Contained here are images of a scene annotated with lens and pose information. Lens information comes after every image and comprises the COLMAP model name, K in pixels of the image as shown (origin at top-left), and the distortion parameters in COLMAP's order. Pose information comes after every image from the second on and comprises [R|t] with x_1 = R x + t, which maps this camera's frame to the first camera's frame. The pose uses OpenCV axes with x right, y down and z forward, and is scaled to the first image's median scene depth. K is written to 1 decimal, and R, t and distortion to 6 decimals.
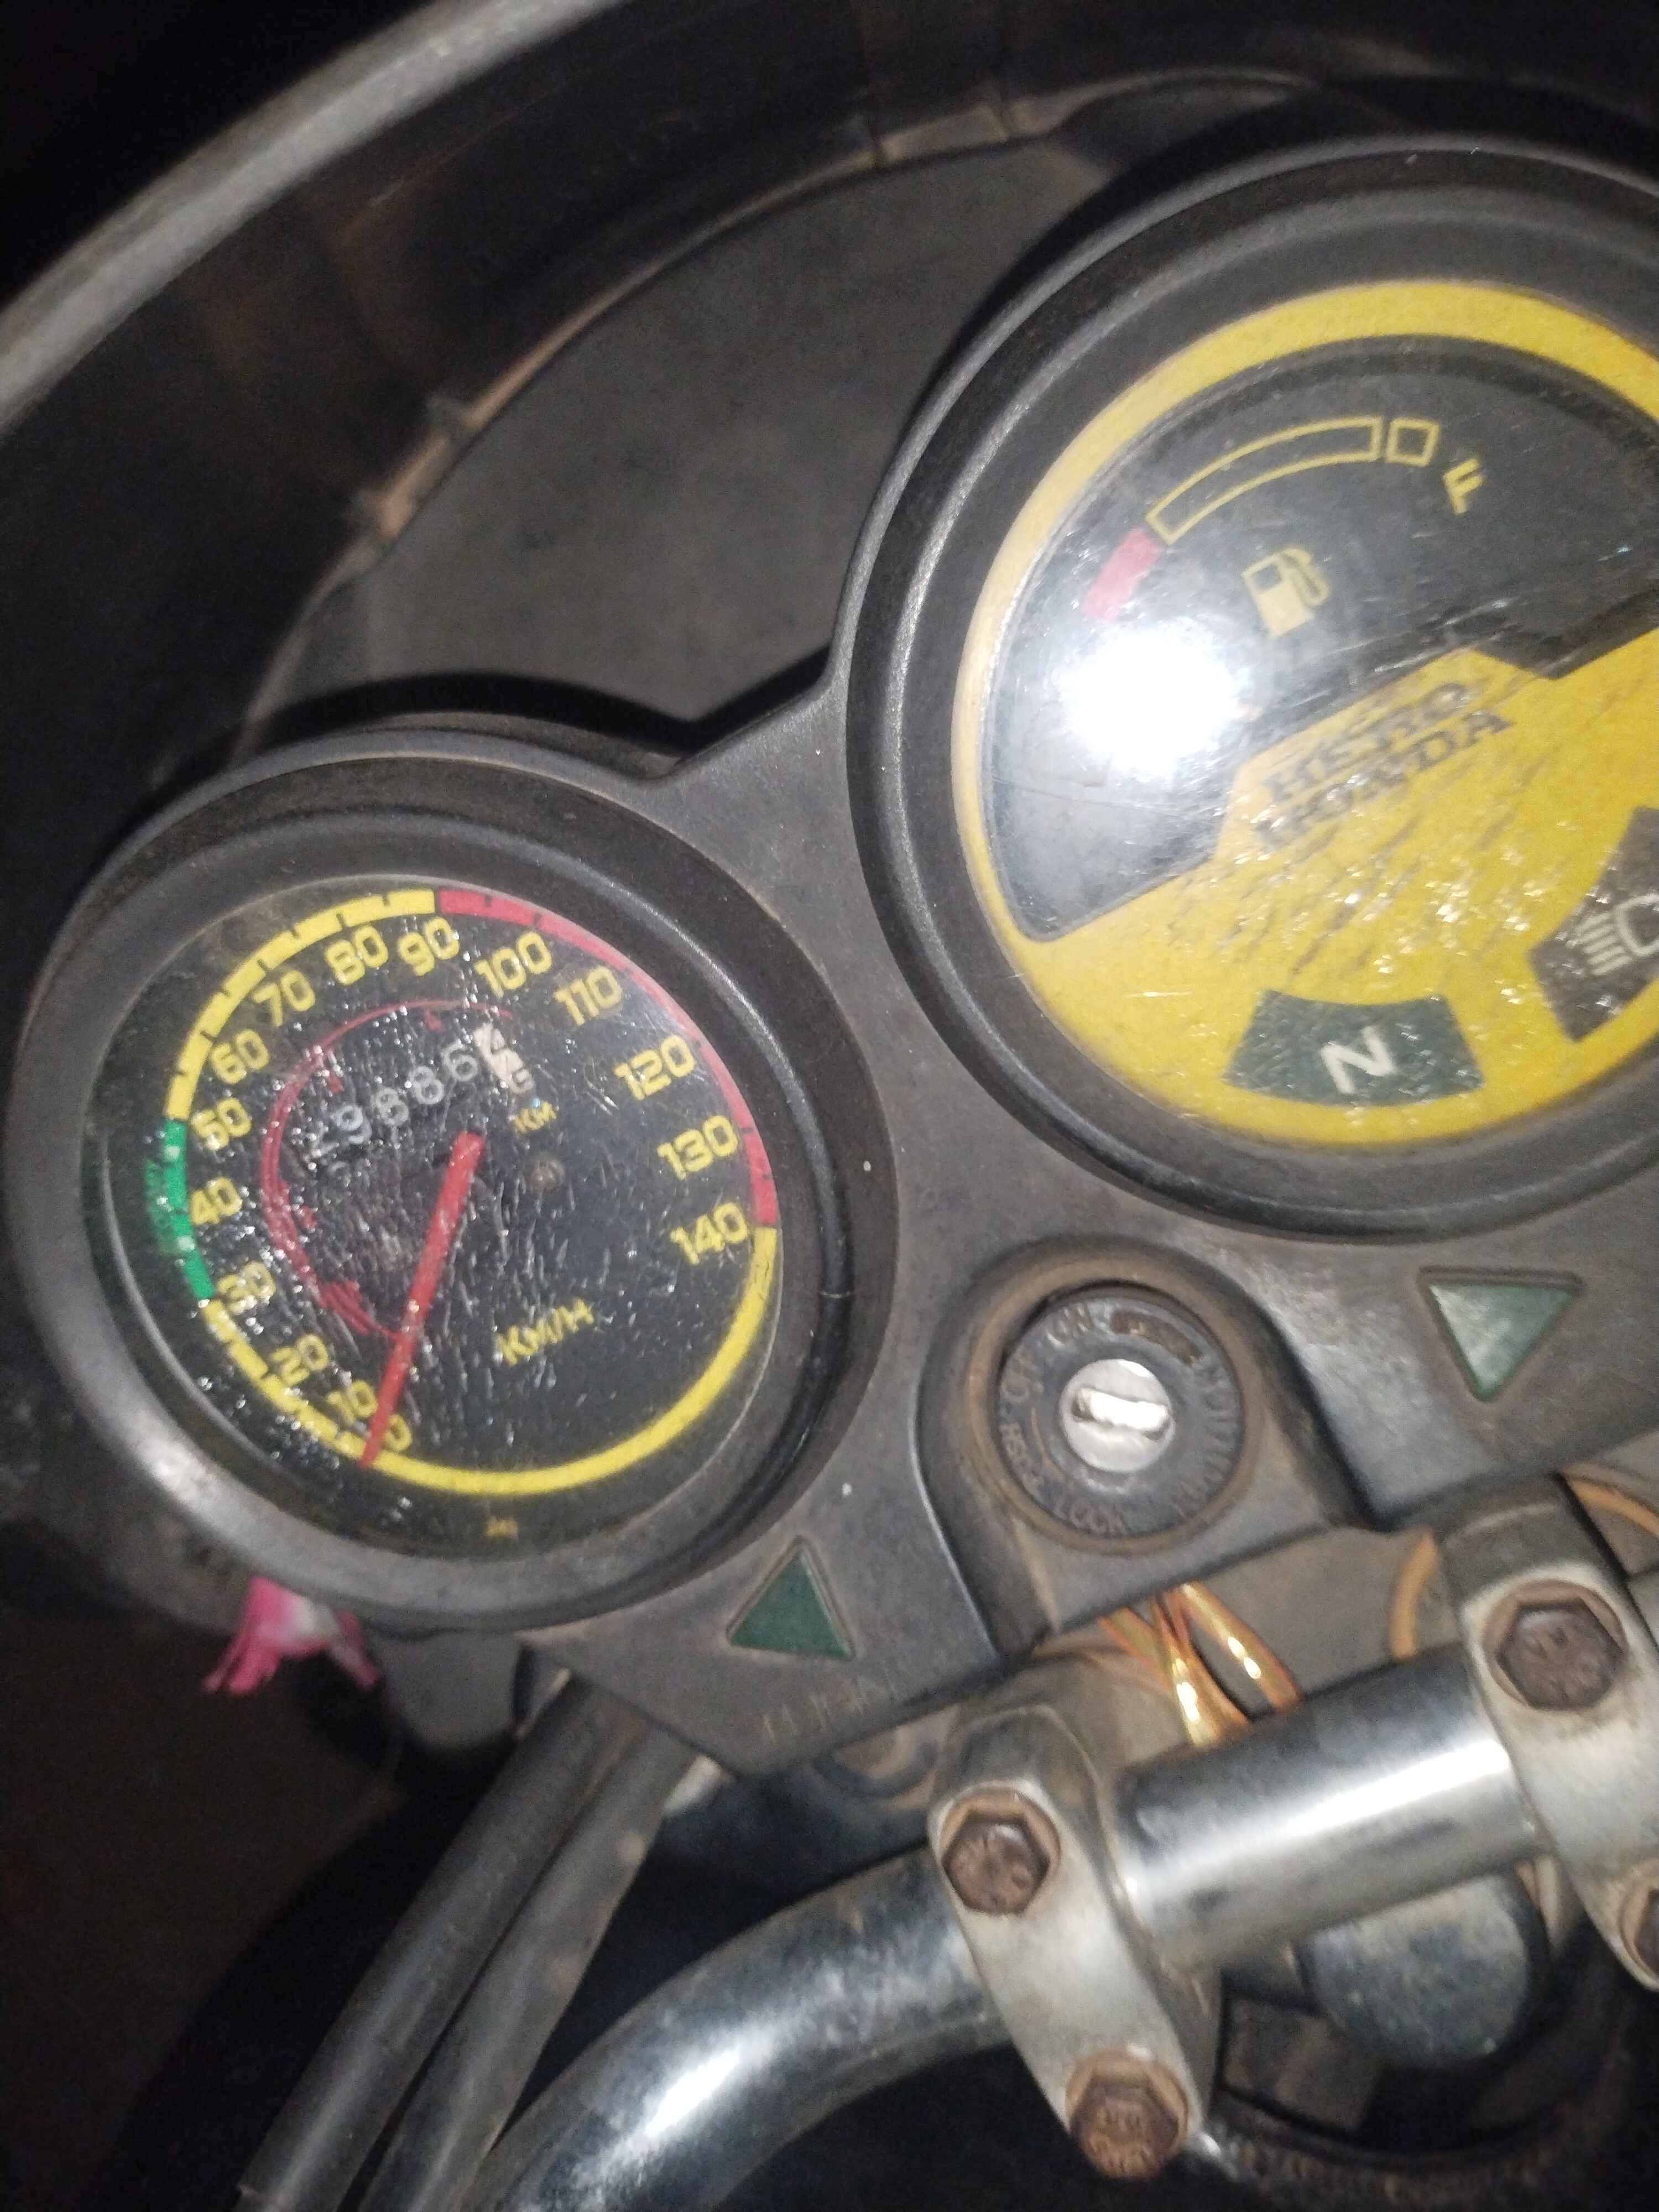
lens RADIAL K [[1682.7, 0, 833.3], [0, 1682.7, 1106.1], [0, 0, 1]] dist [0.033977, -0.101212]
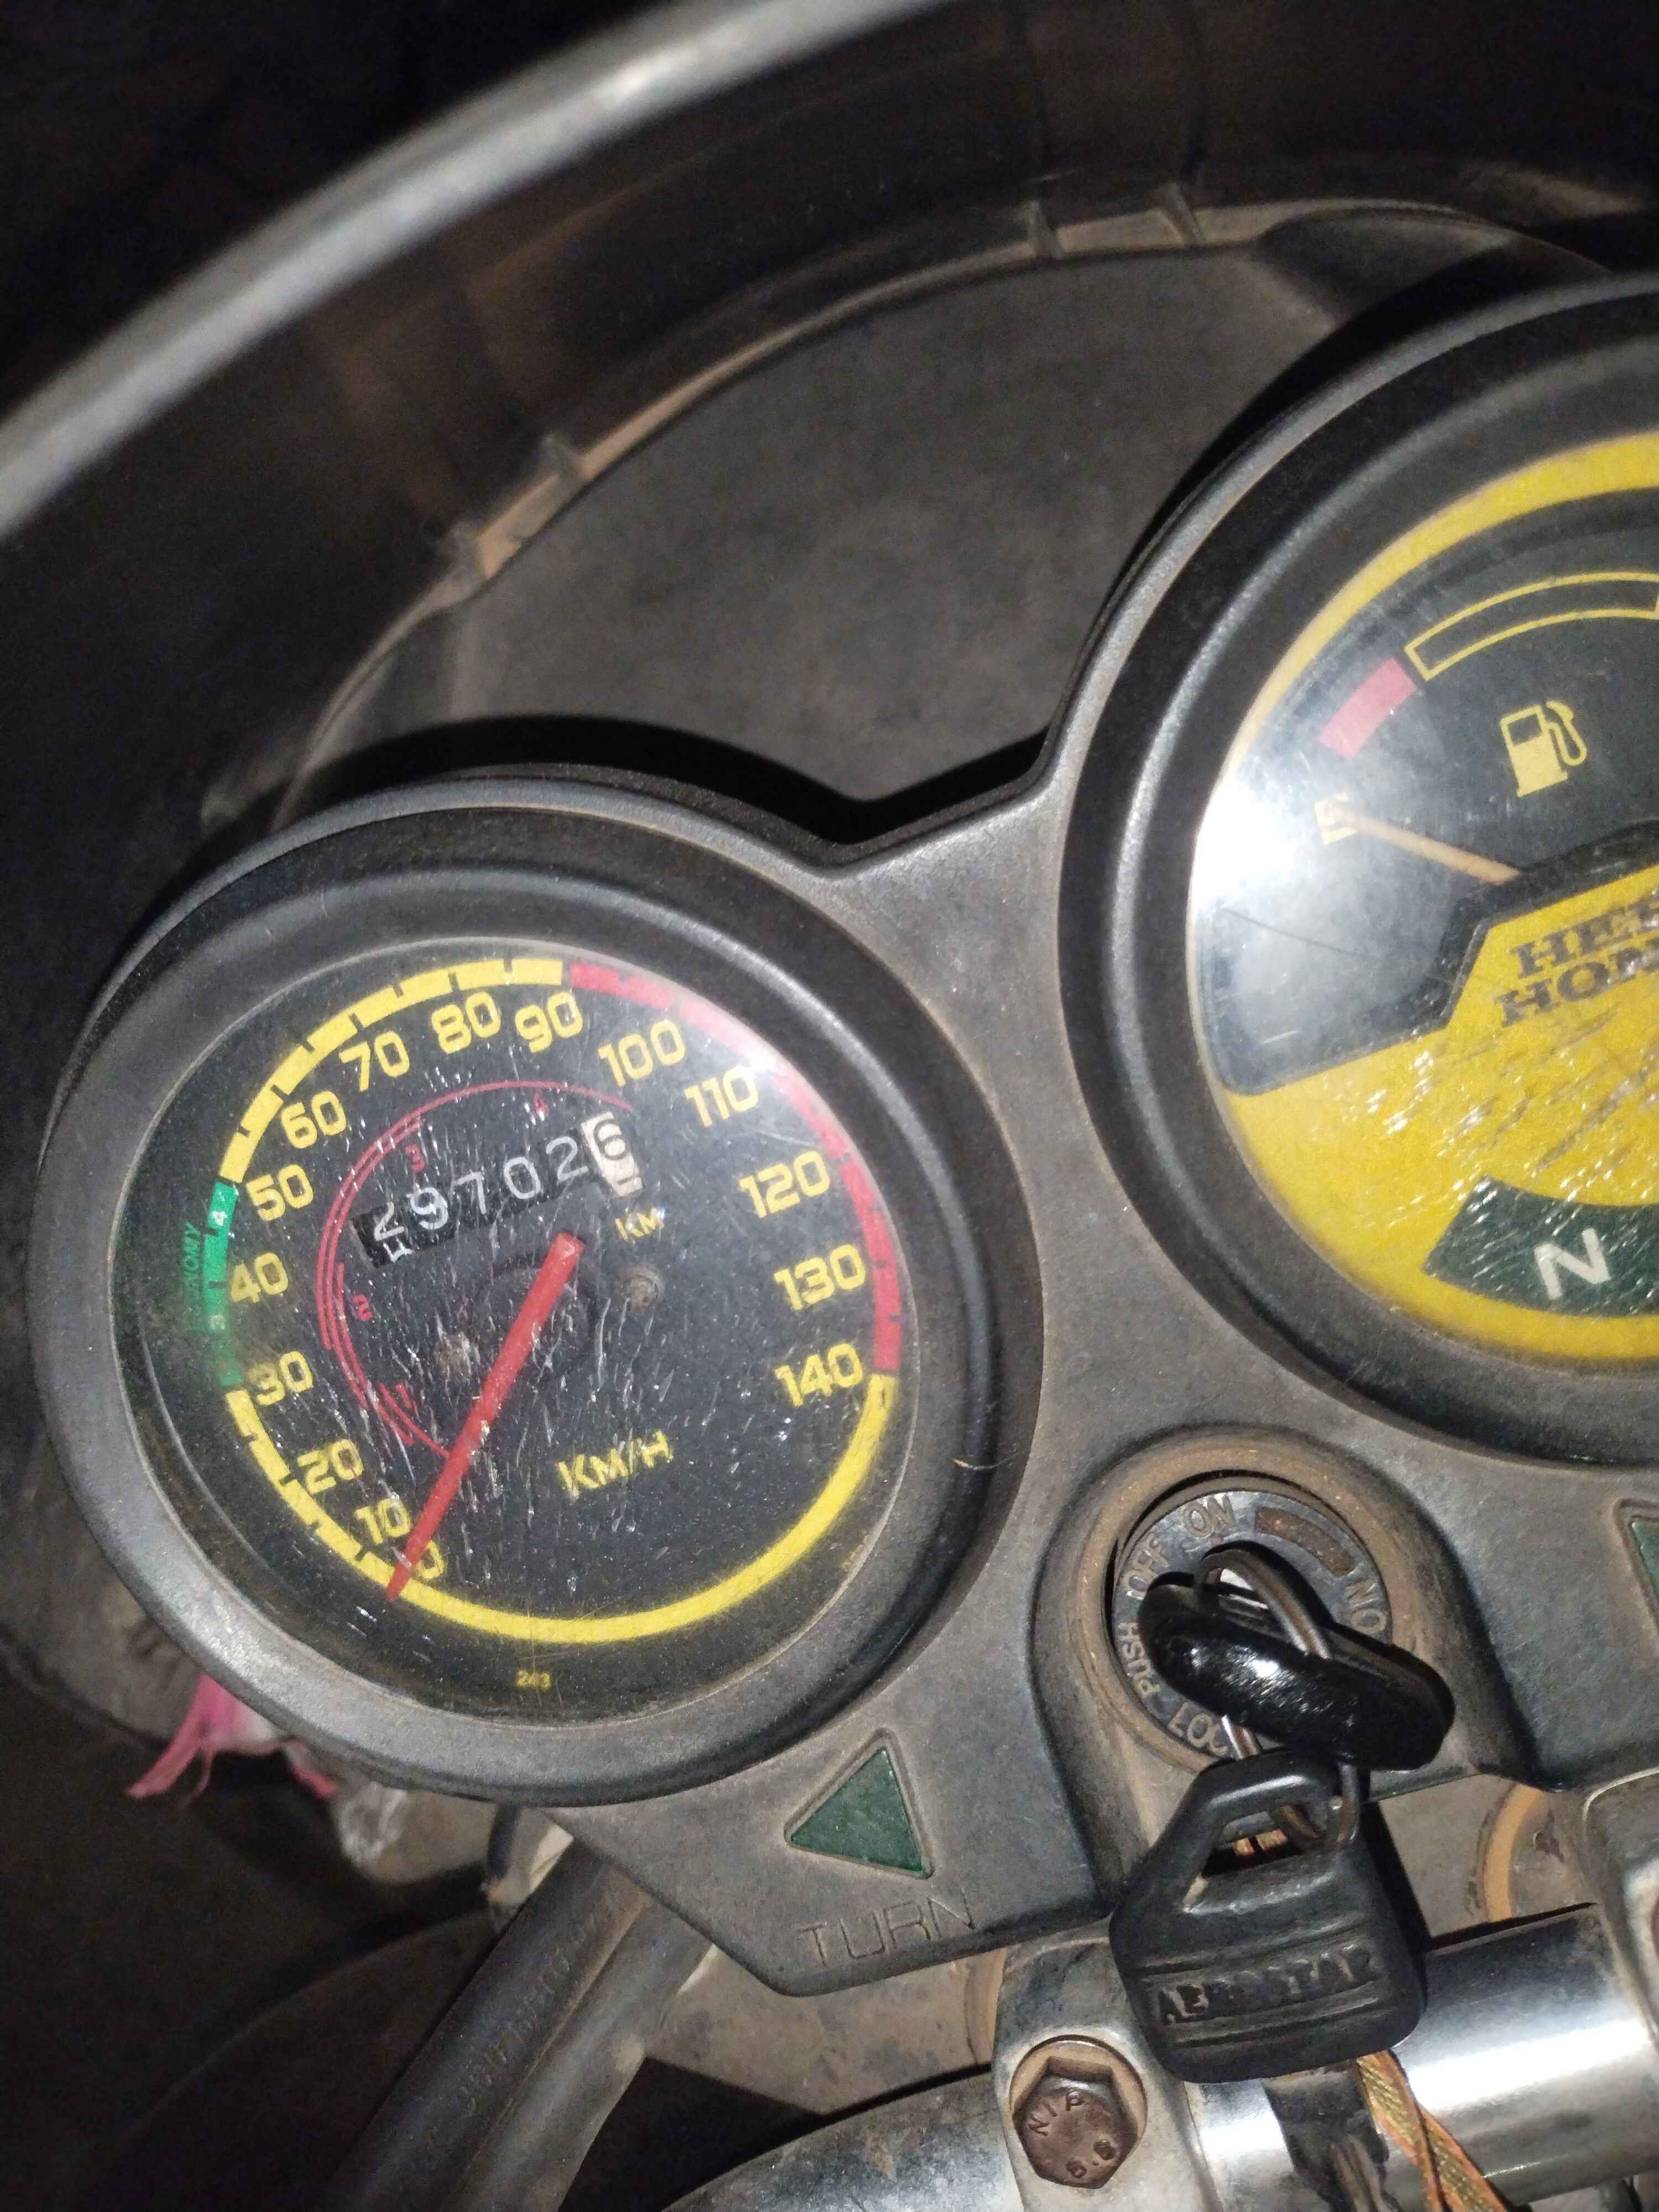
lens RADIAL K [[1682.7, 0, 831.1], [0, 1682.7, 1121.7], [0, 0, 1]] dist [0.033977, -0.101212]
pose [[0.992768, 0.111038, 0.045640, -0.125844], [-0.108787, 0.992848, -0.049171, -0.014699], [-0.050773, 0.043850, 0.997747, 0.105953]]
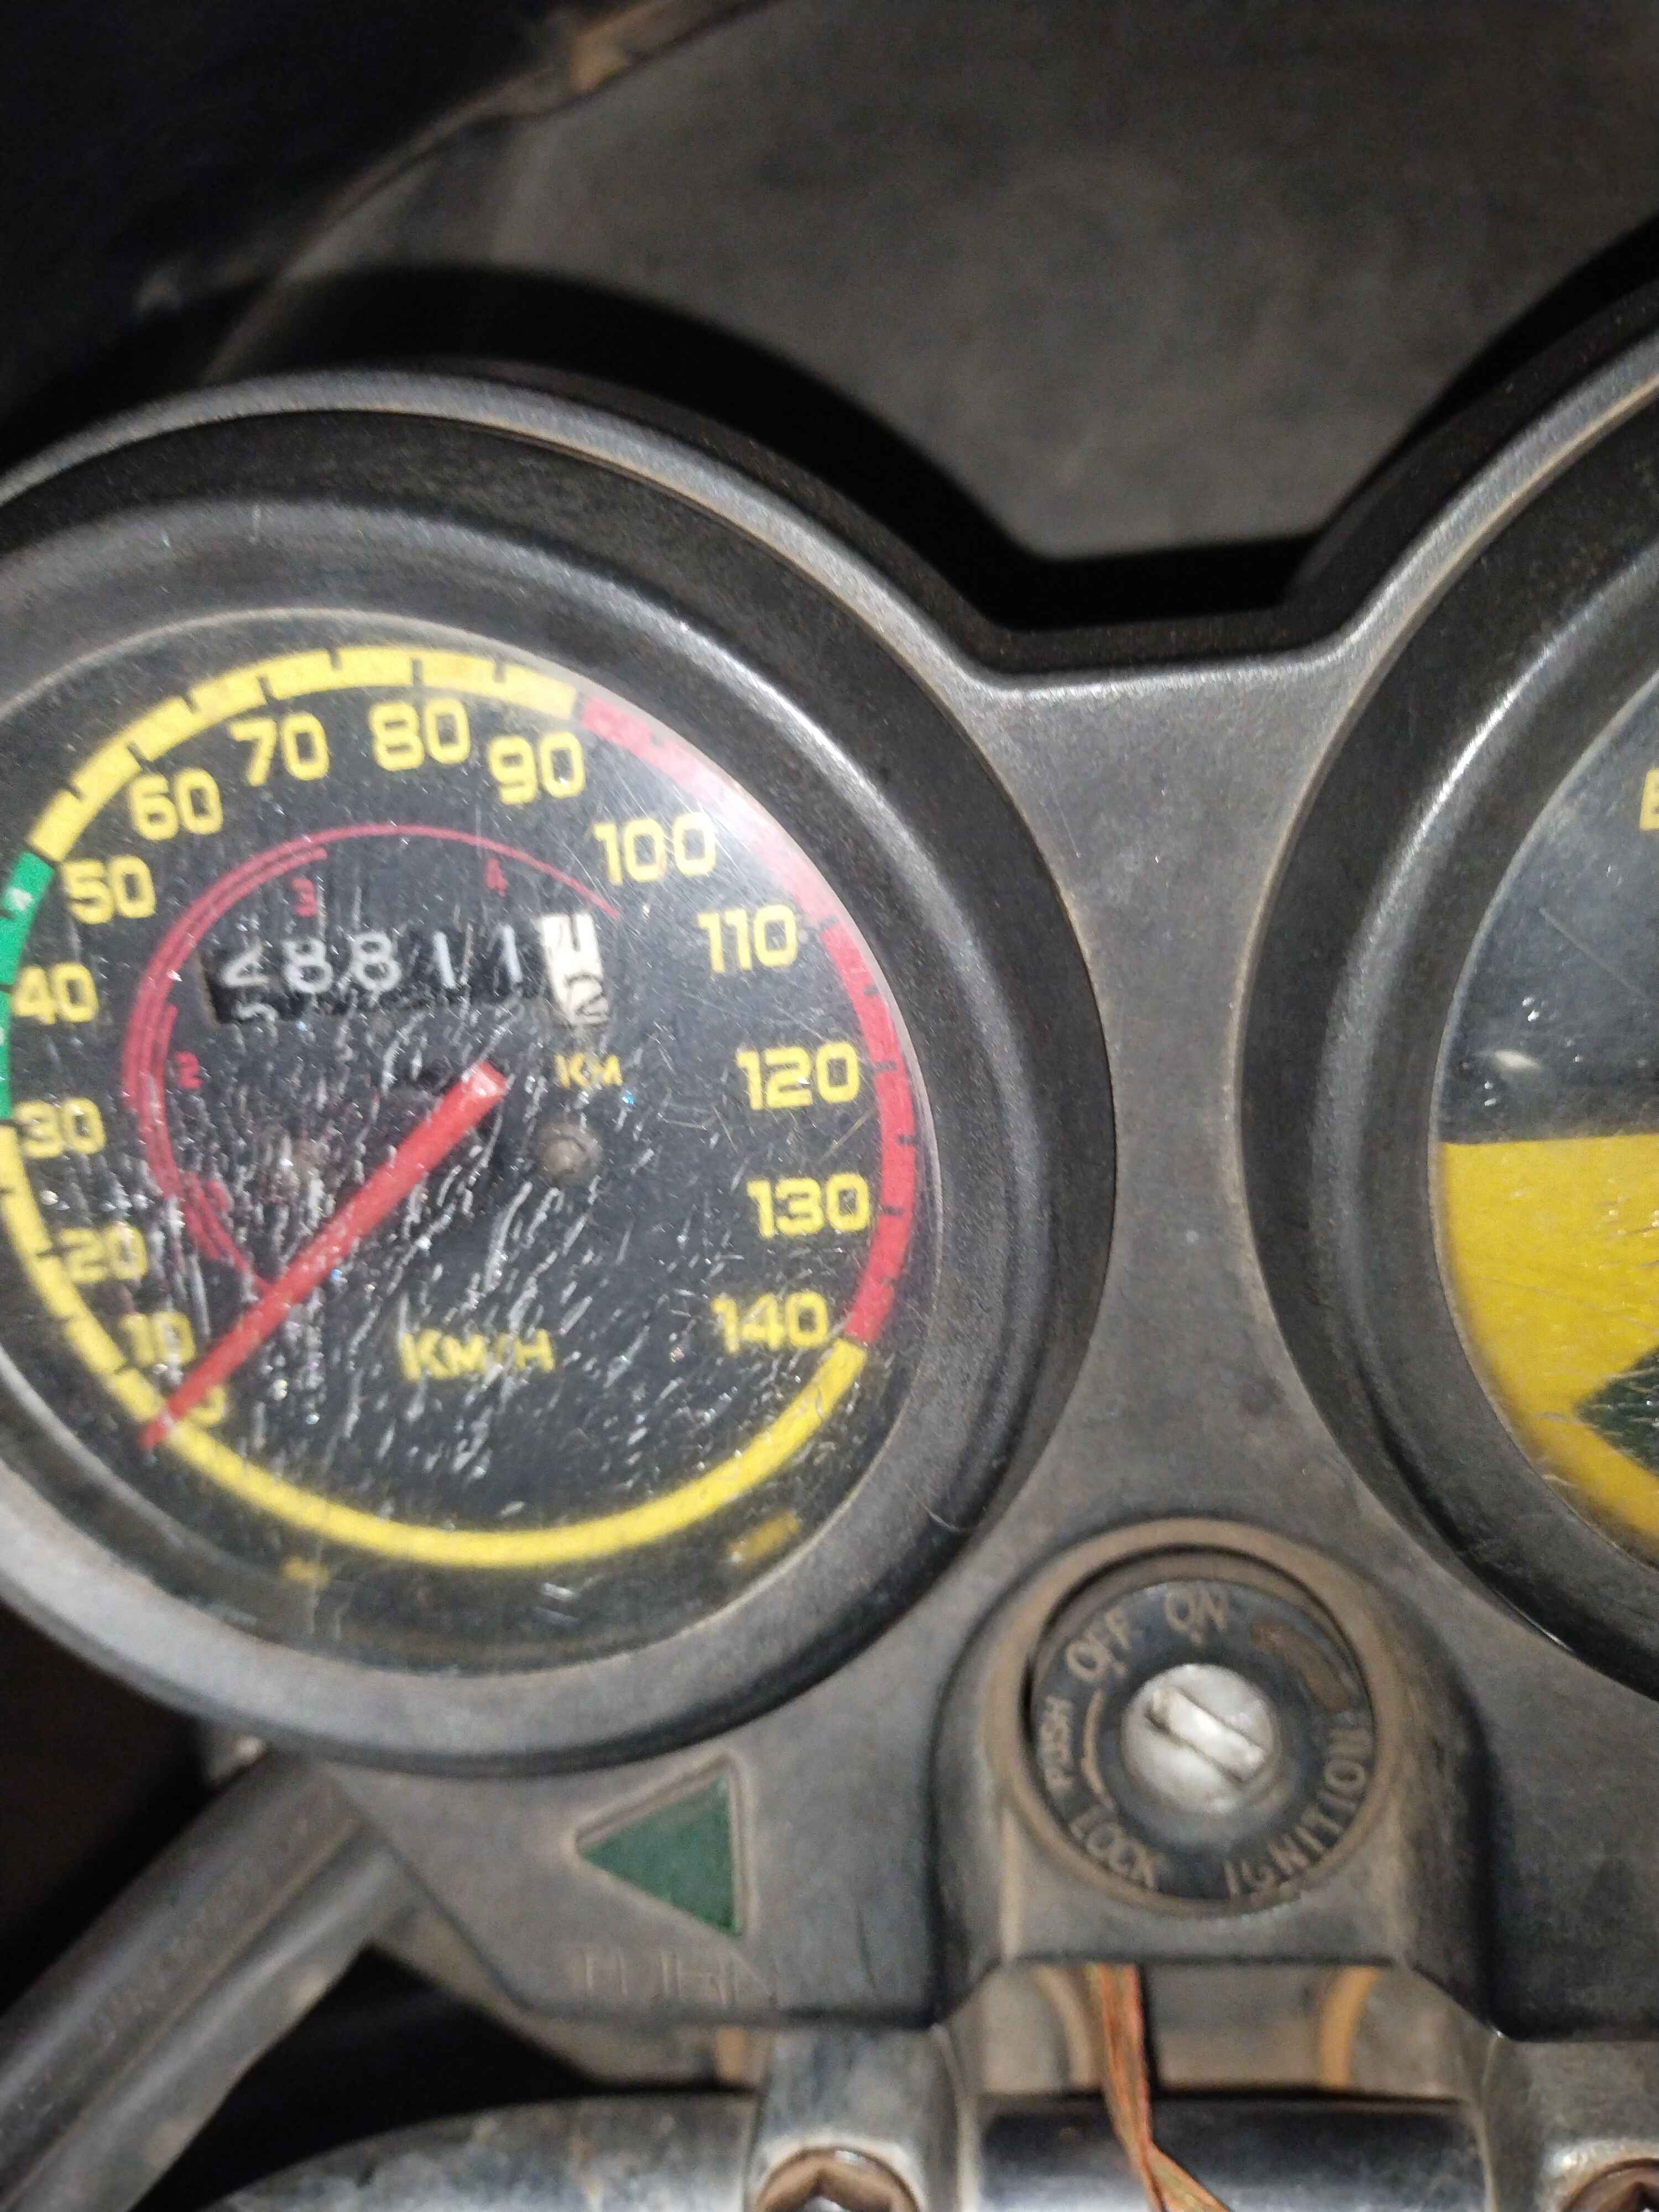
lens RADIAL K [[1682.7, 0, 806.6], [0, 1682.7, 1090.1], [0, 0, 1]] dist [0.033977, -0.101212]
pose [[0.922798, 0.356833, 0.145307, -0.195114], [-0.372778, 0.922223, 0.102670, -0.085834], [-0.097369, -0.148911, 0.984045, 0.357756]]
